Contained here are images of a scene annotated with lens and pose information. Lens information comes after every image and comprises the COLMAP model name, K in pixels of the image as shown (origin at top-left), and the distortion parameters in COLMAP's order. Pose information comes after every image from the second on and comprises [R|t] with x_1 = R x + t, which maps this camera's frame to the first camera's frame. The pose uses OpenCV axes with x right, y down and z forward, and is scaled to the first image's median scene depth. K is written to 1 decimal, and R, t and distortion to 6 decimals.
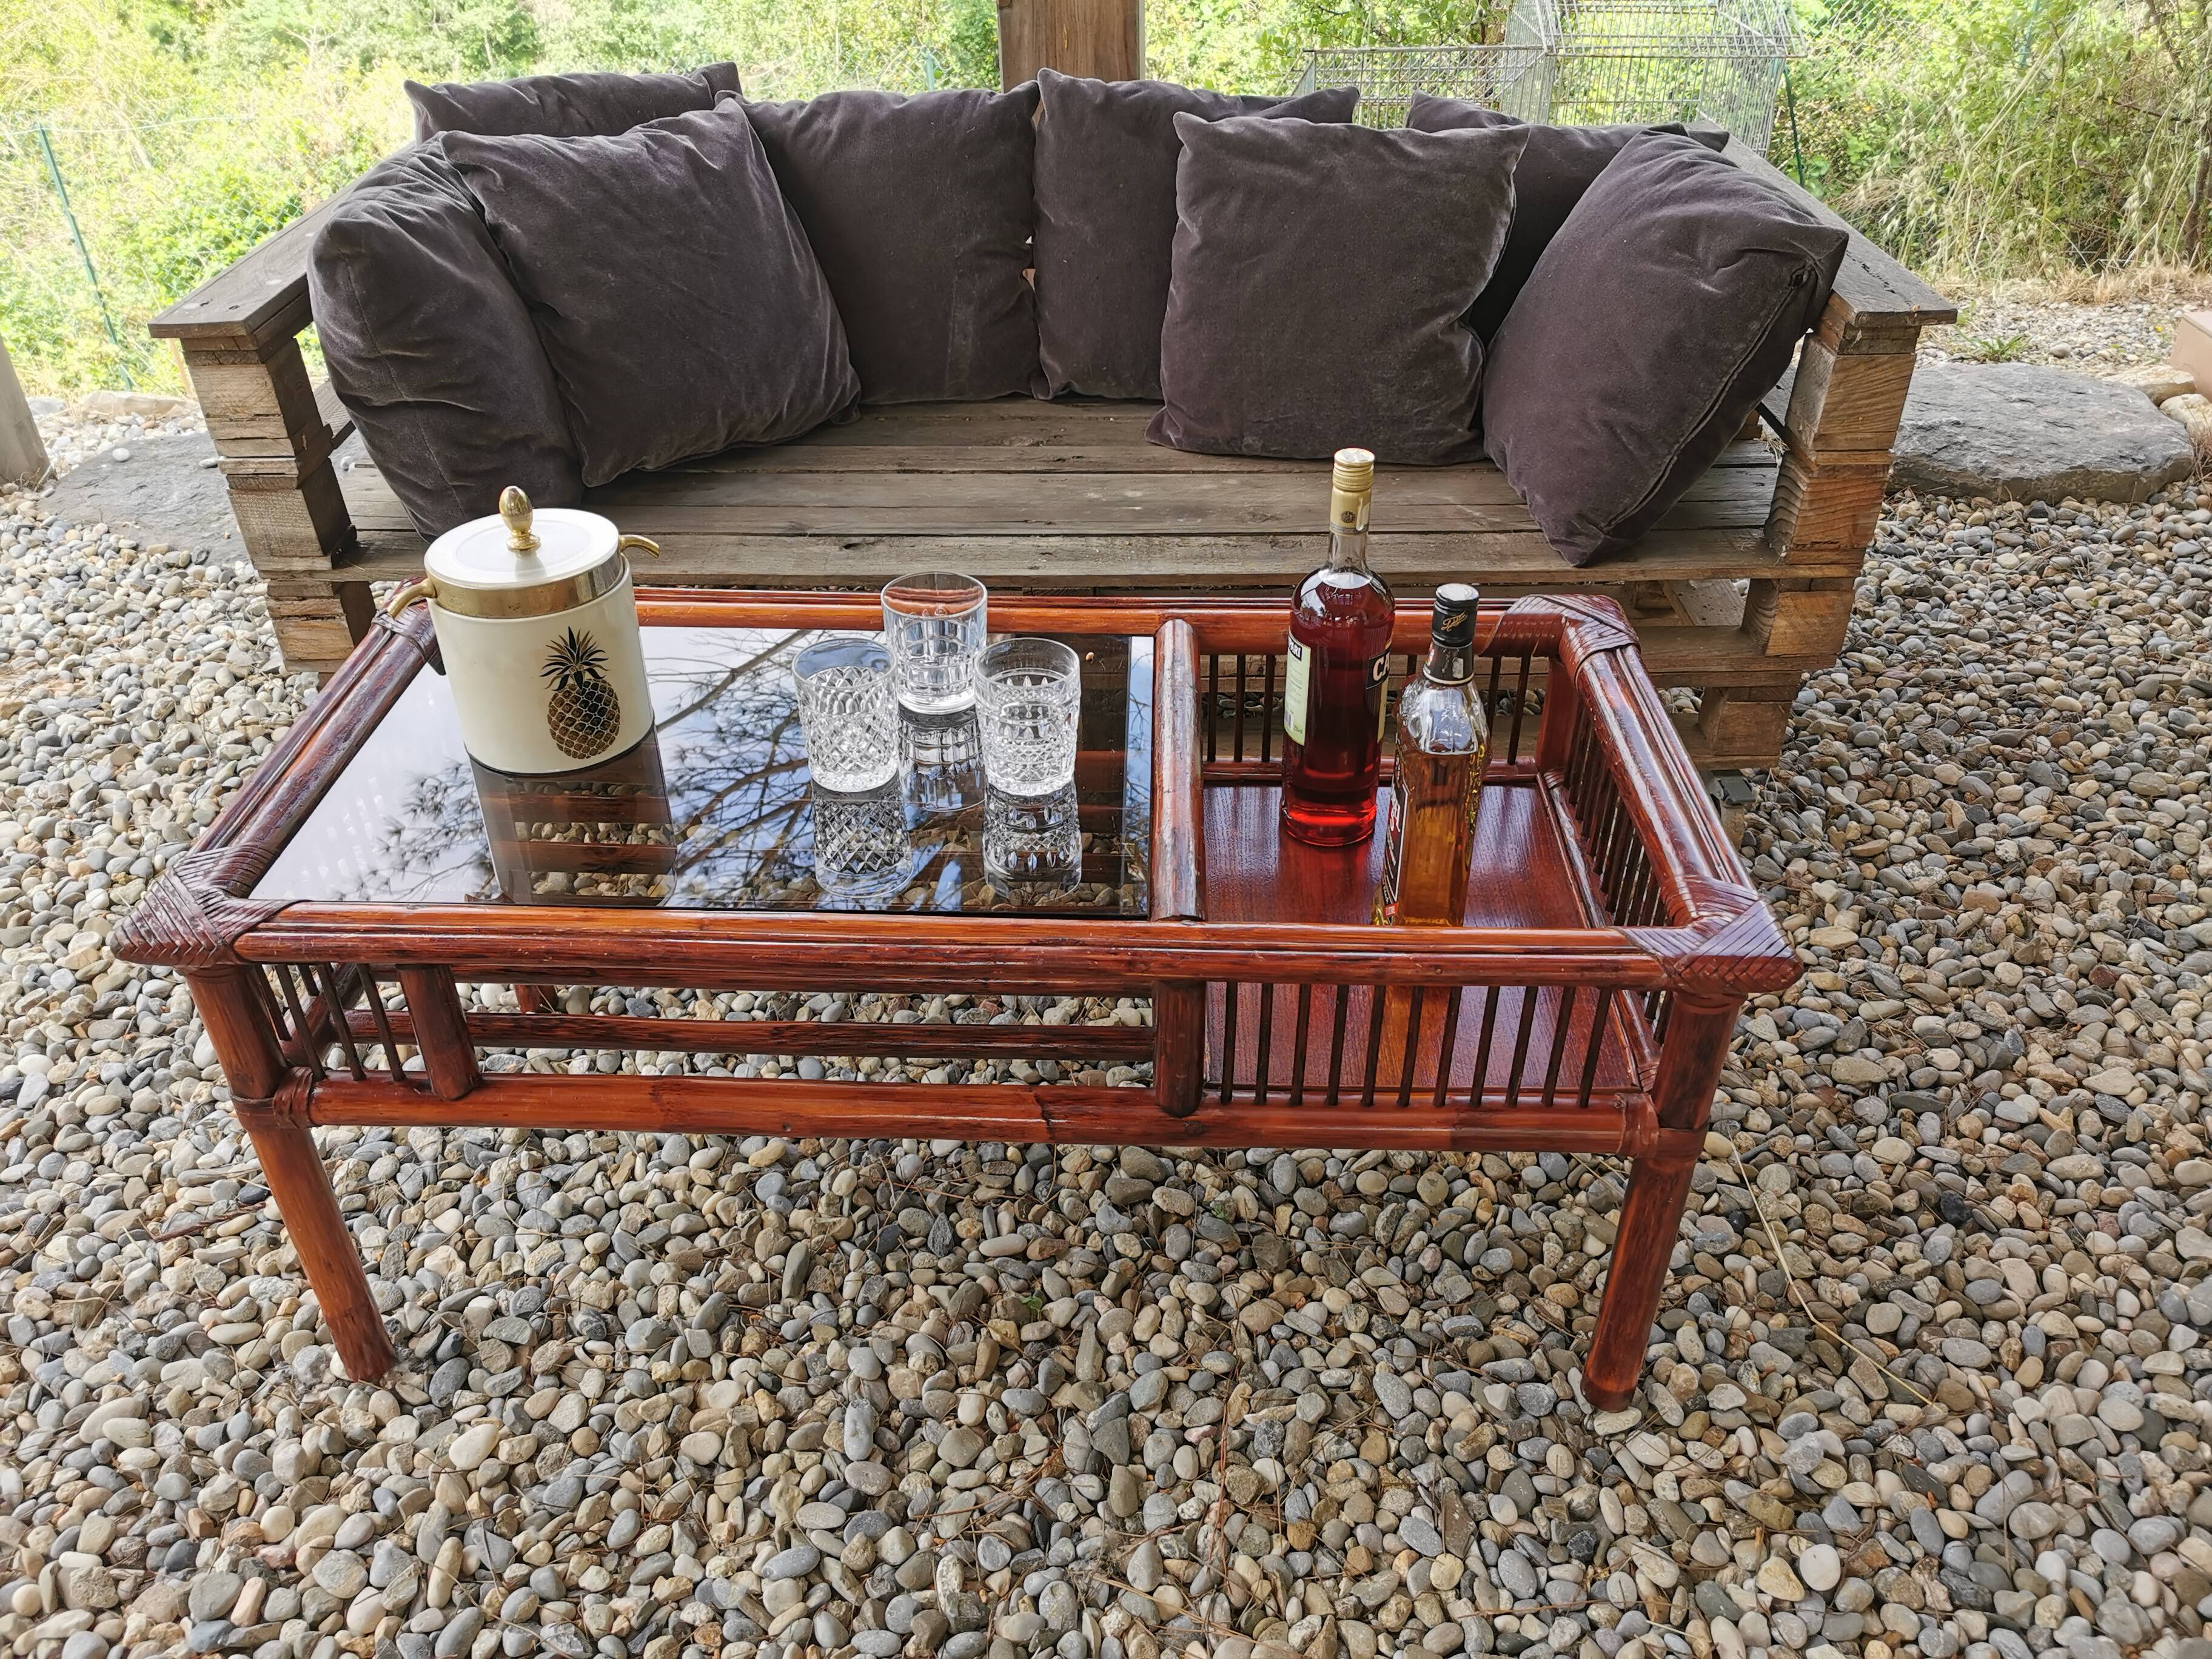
lens RADIAL K [[1708.4, 0, 1111.0], [0, 1708.4, 822.9], [0, 0, 1]] dist [0.065160, -0.094089]
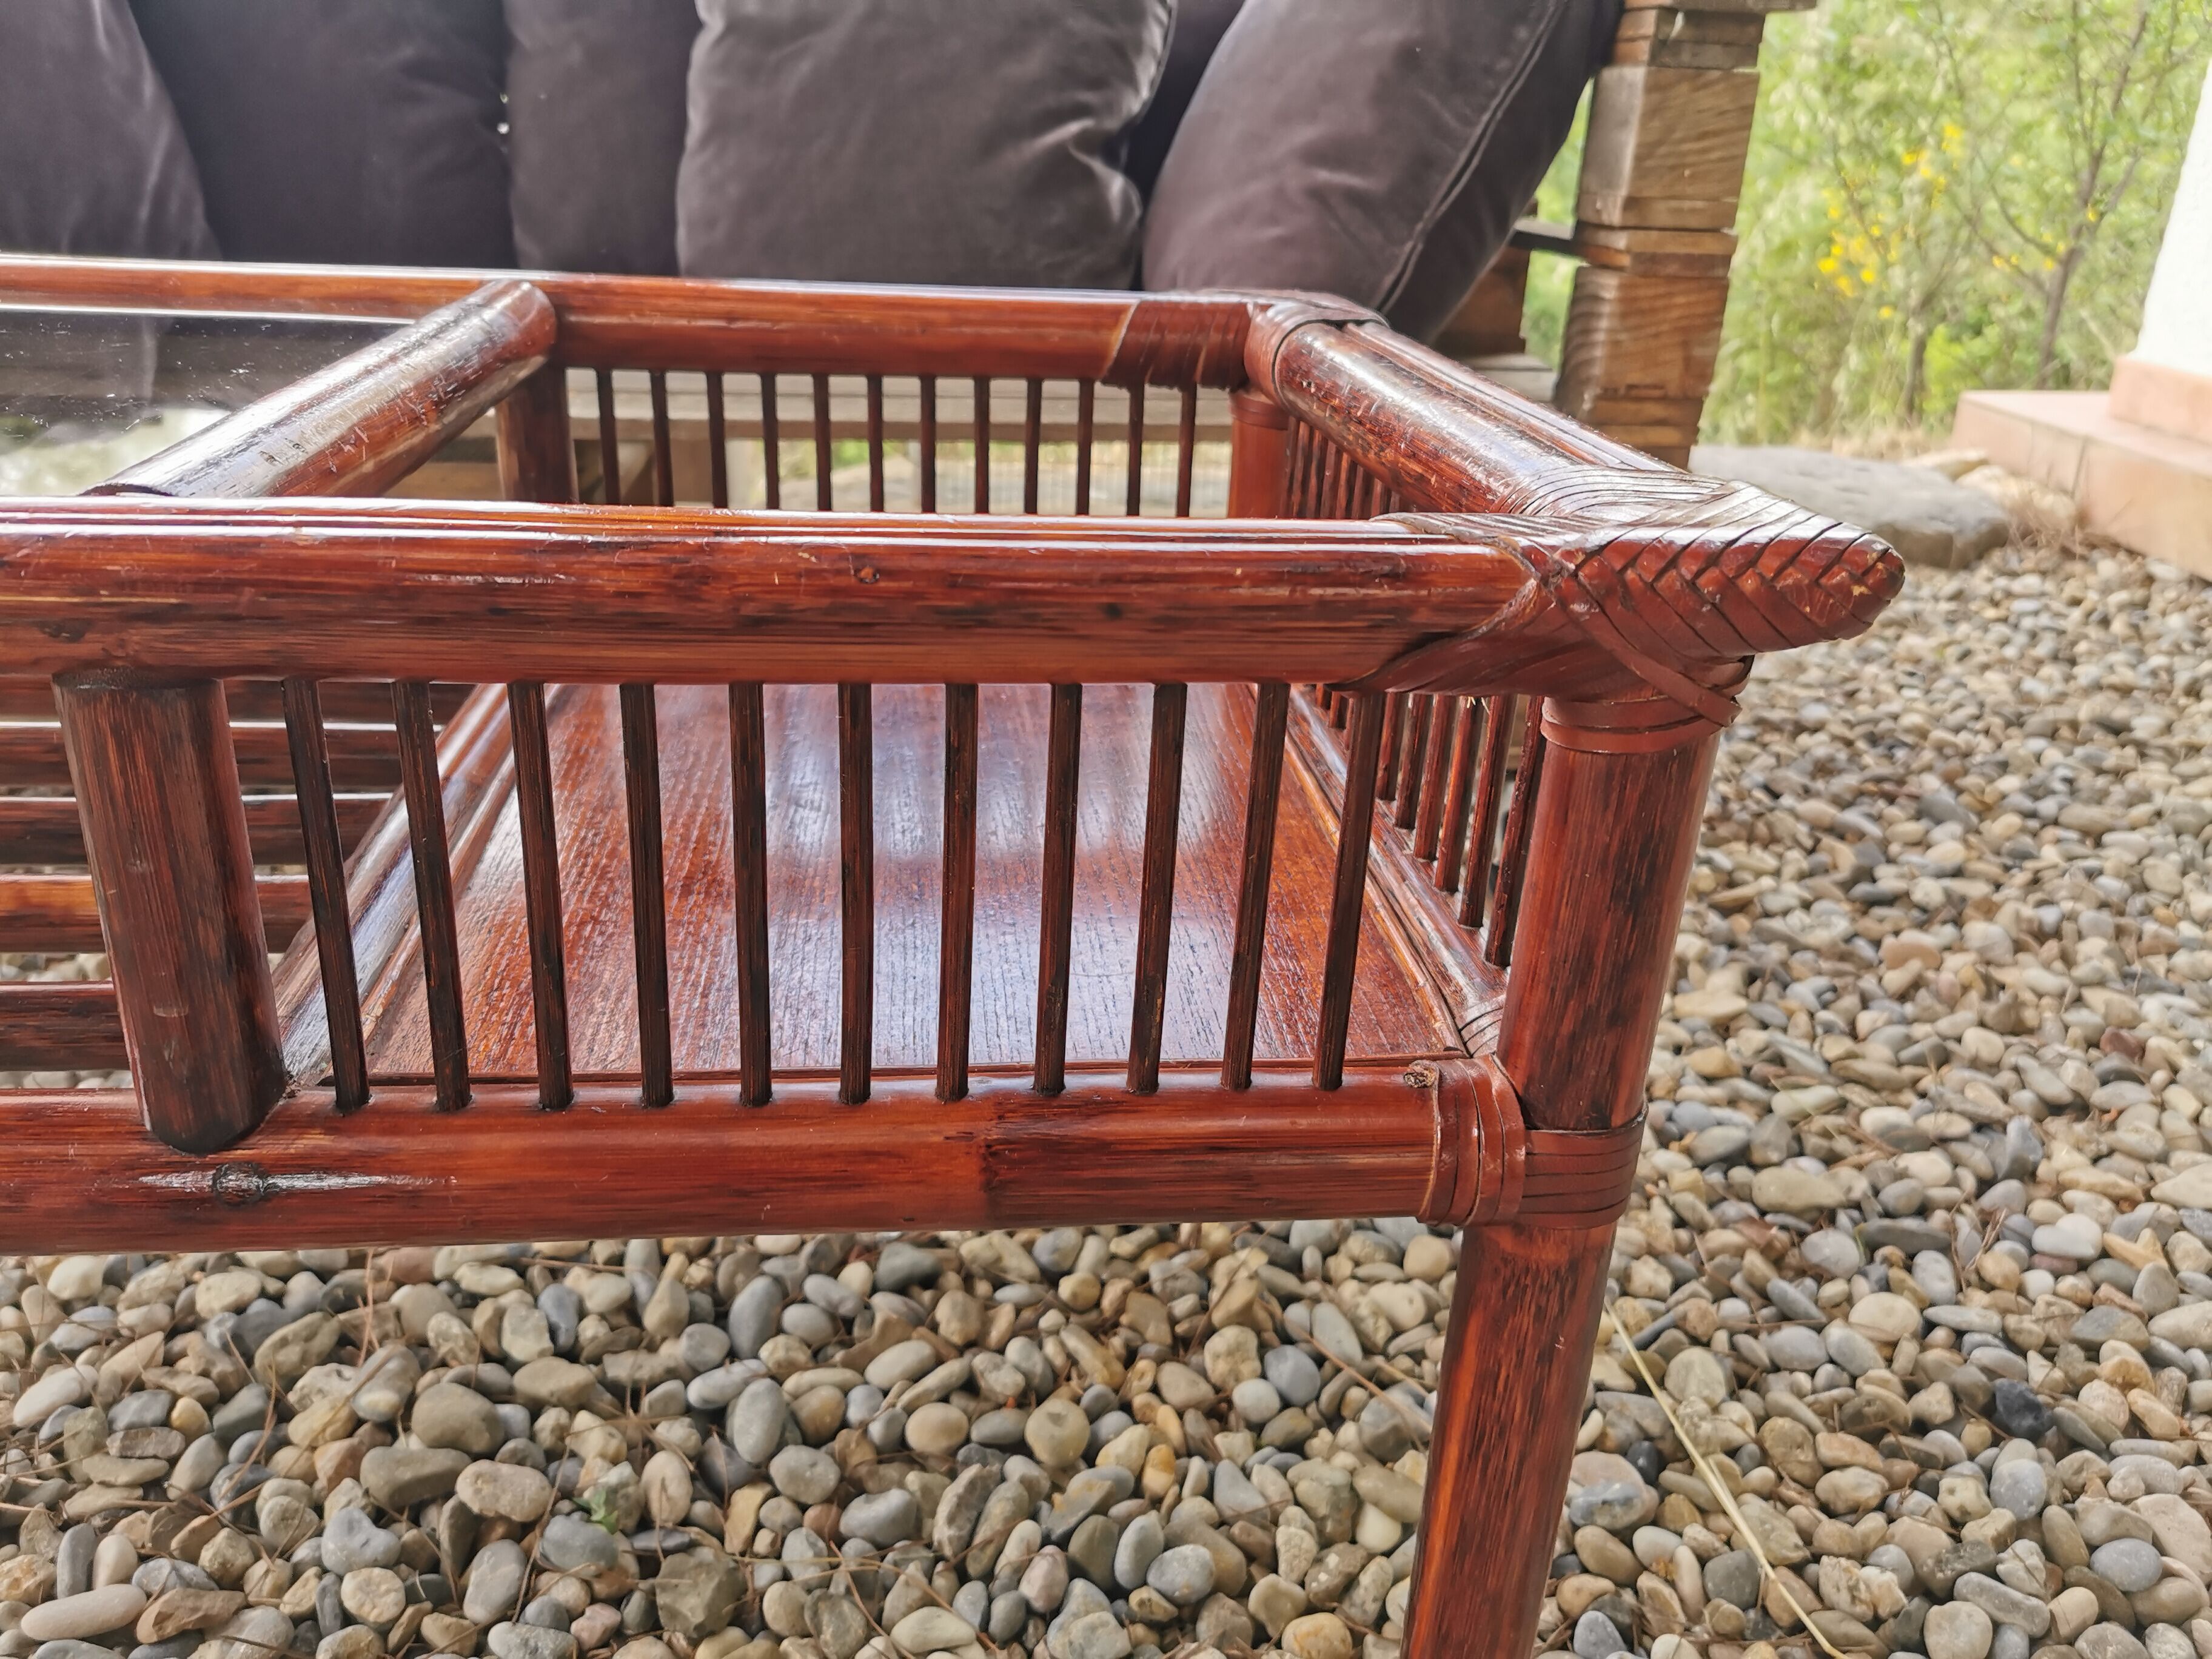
lens RADIAL K [[1736.7, 0, 1109.1], [0, 1736.7, 818.6], [0, 0, 1]] dist [0.047665, -0.077224]
pose [[0.989533, -0.005238, 0.144209, 0.133896], [0.033351, 0.980586, -0.193232, 0.140703], [-0.140397, 0.196019, 0.970497, 0.485541]]
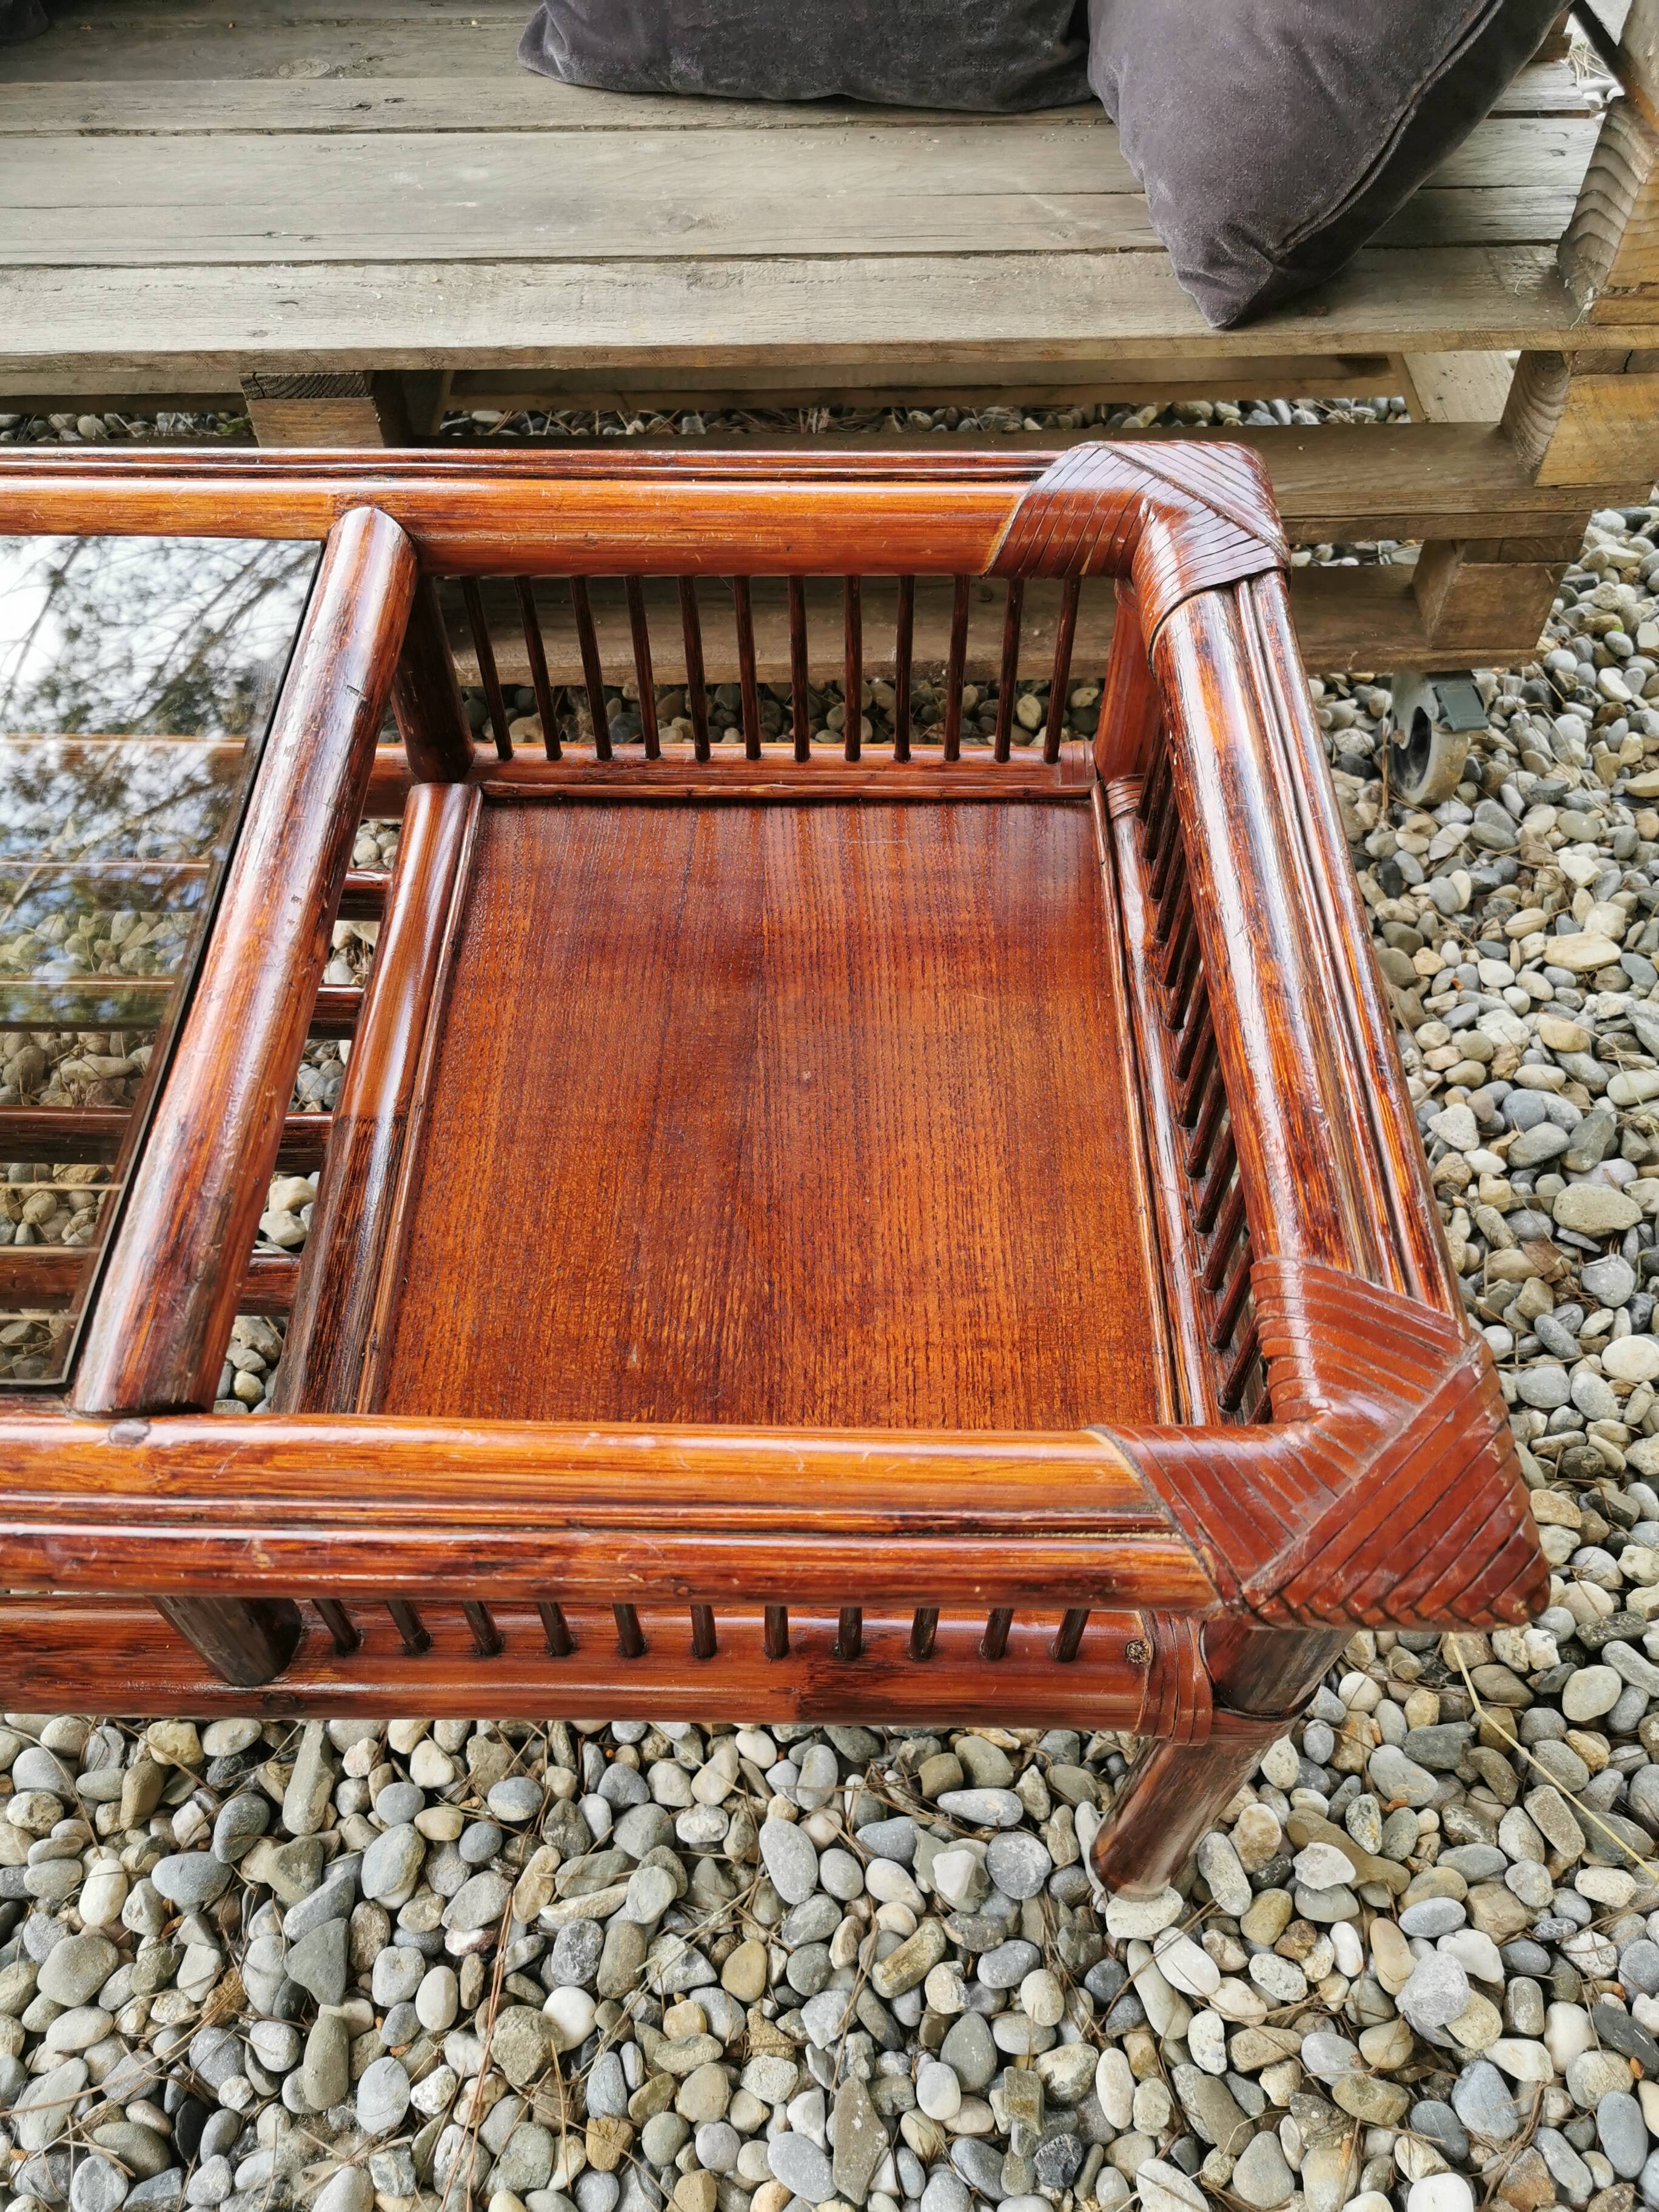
lens RADIAL K [[1708.4, 0, 823.8], [0, 1708.4, 1101.4], [0, 0, 1]] dist [0.065160, -0.094089]
pose [[0.999886, -0.012667, 0.008200, 0.159200], [0.009237, 0.943531, 0.331155, -0.117342], [-0.011932, -0.331041, 0.943541, 0.461014]]
